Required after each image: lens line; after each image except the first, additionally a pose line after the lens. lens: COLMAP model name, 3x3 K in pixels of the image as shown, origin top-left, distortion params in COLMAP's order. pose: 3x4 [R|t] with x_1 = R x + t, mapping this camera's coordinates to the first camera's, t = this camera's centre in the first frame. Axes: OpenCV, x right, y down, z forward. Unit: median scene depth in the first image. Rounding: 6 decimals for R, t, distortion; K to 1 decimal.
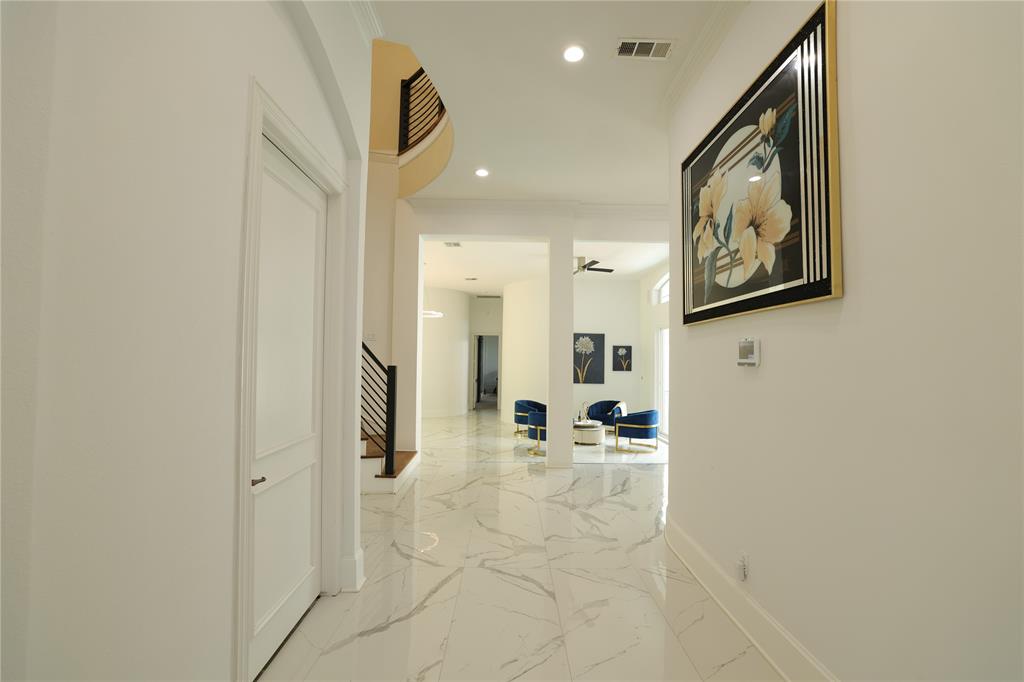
lens RADIAL K [[439.8, 0, 509.8], [0, 439.8, 347.1], [0, 0, 1]] dist [-0.009504, -0.000068]
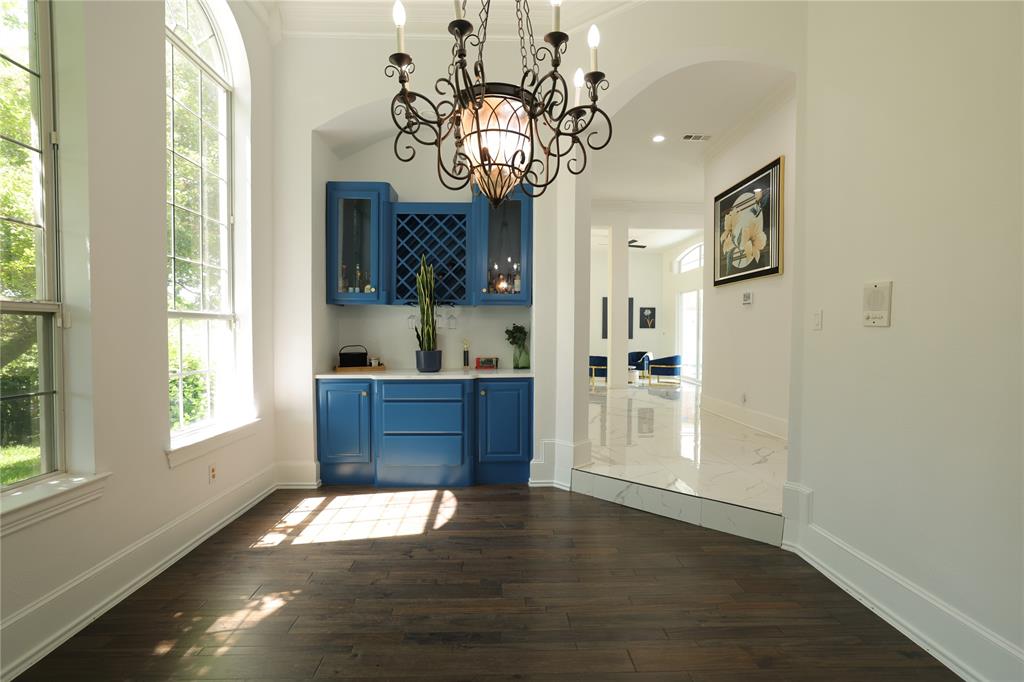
lens RADIAL K [[472.4, 0, 513.3], [0, 472.4, 343.2], [0, 0, 1]] dist [-0.001245, 0.000071]
pose [[0.999537, -0.005399, 0.029943, -0.534110], [0.003765, 0.998516, 0.054332, 0.079139], [-0.030192, -0.054194, 0.998074, -1.019374]]
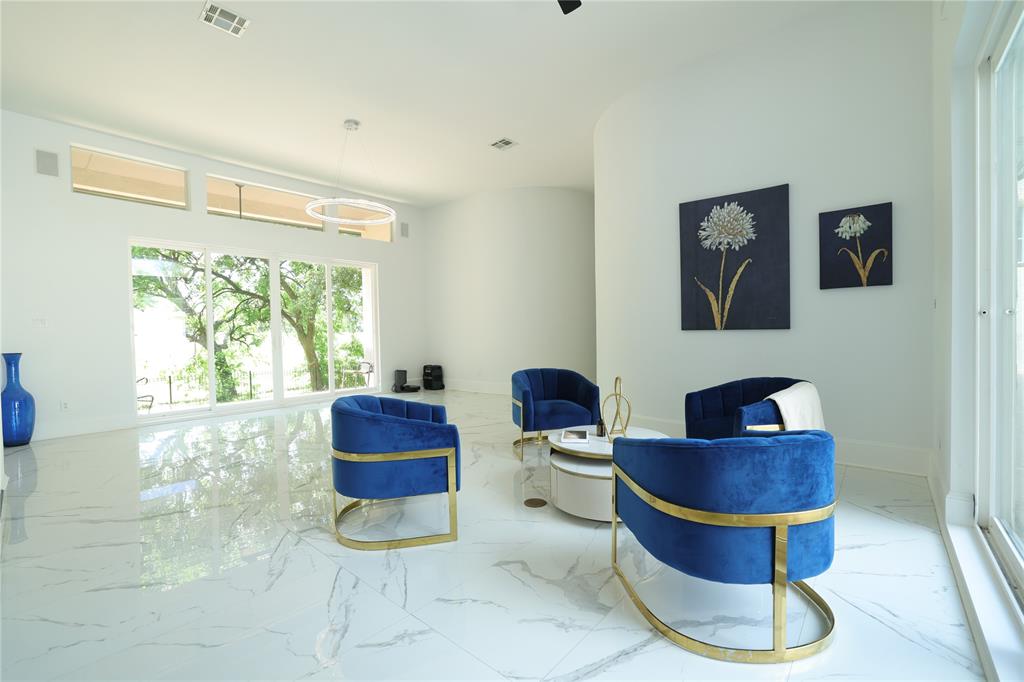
lens RADIAL K [[439.8, 0, 512.8], [0, 439.8, 339.2], [0, 0, 1]] dist [-0.009504, -0.000068]
pose [[0.742510, -0.014277, -0.669682, 0.976211], [0.052210, 0.997965, 0.036612, 0.232617], [0.667797, -0.062149, 0.741745, 2.049129]]
